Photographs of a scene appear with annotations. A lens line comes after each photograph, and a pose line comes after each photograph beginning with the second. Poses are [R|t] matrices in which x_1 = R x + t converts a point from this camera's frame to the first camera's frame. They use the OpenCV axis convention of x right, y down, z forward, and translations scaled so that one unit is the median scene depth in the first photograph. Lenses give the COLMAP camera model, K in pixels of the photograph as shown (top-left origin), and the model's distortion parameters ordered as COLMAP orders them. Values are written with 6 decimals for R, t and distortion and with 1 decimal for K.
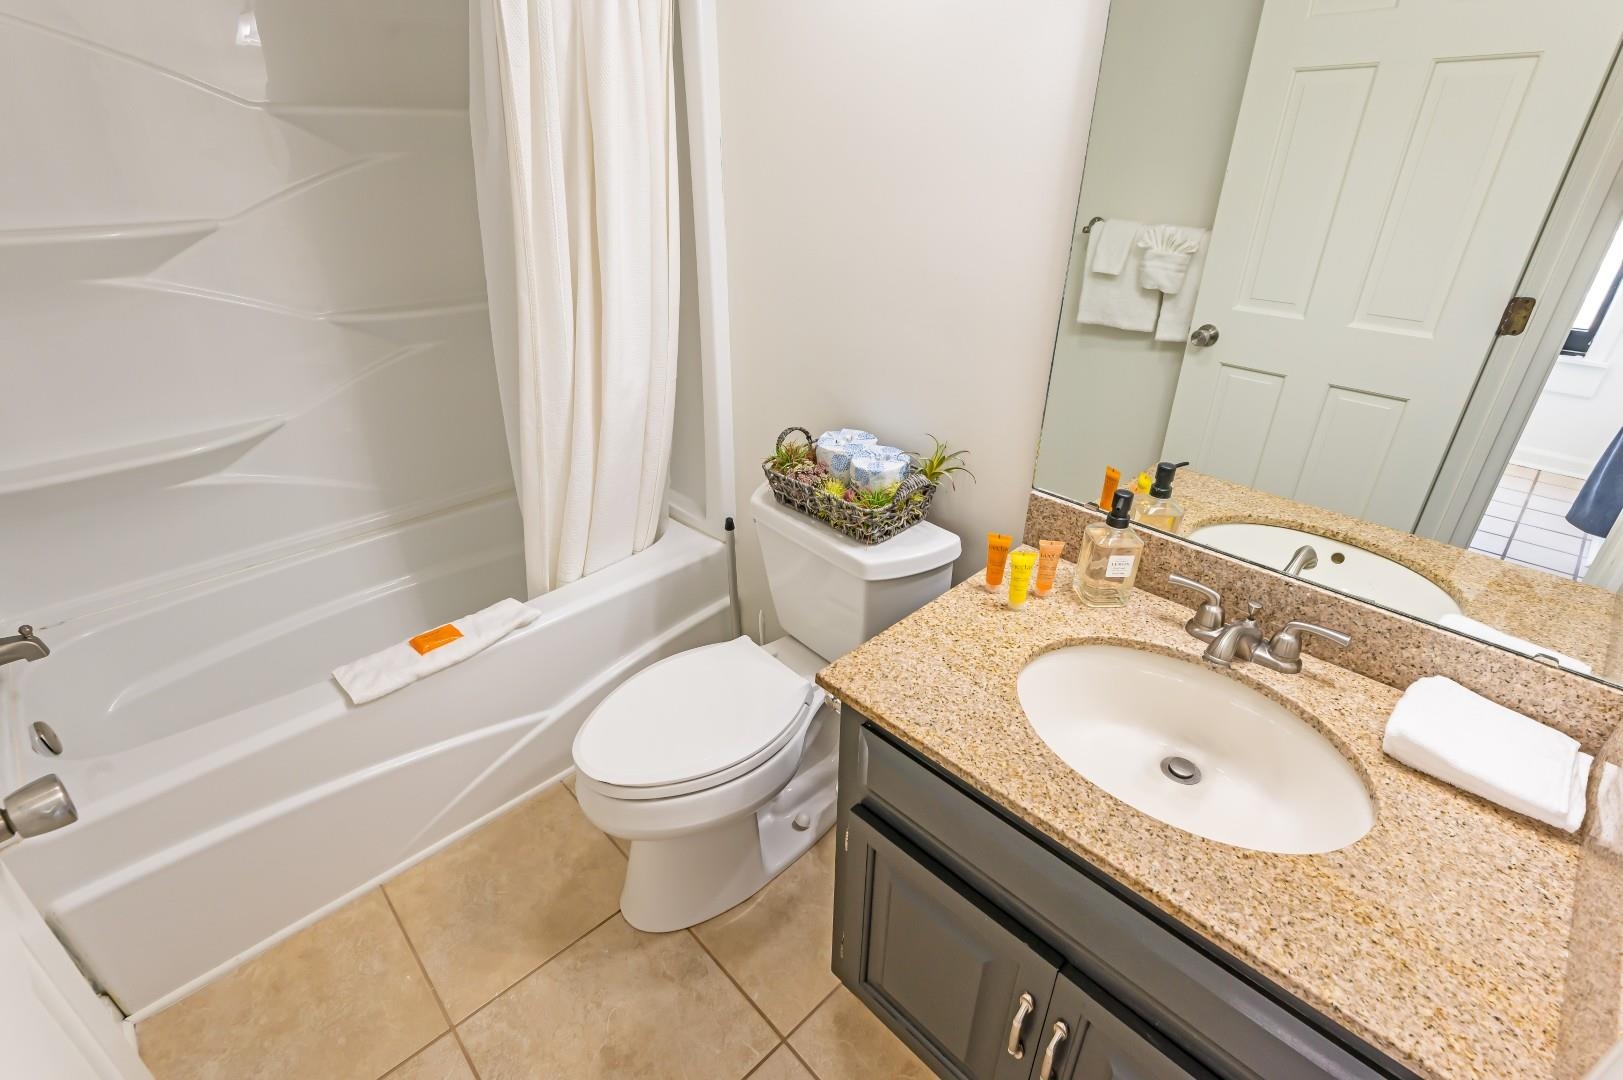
lens RADIAL K [[751.0, 0, 810.2], [0, 751.0, 542.7], [0, 0, 1]] dist [0.002005, 0.000900]
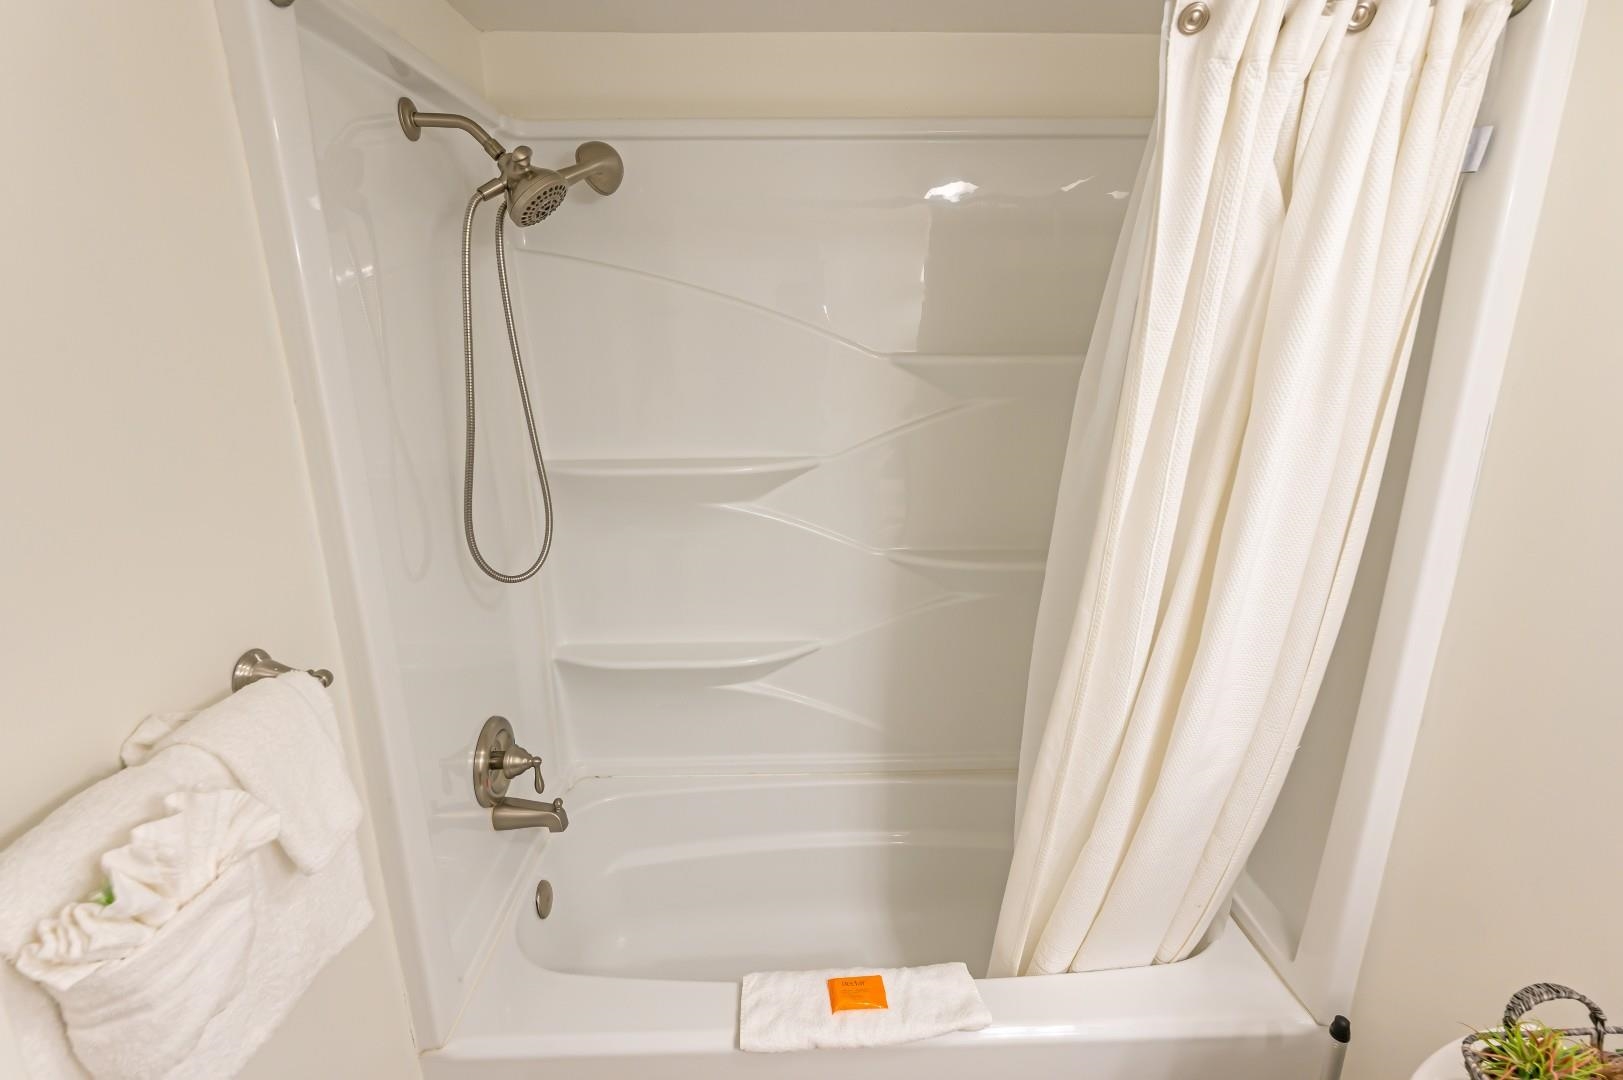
lens RADIAL K [[751.0, 0, 810.2], [0, 751.0, 542.7], [0, 0, 1]] dist [0.002005, 0.000900]
pose [[0.727959, 0.176719, -0.662455, -0.095247], [-0.312630, 0.945475, -0.091325, -0.212679], [0.610195, 0.273584, 0.743514, 0.251545]]
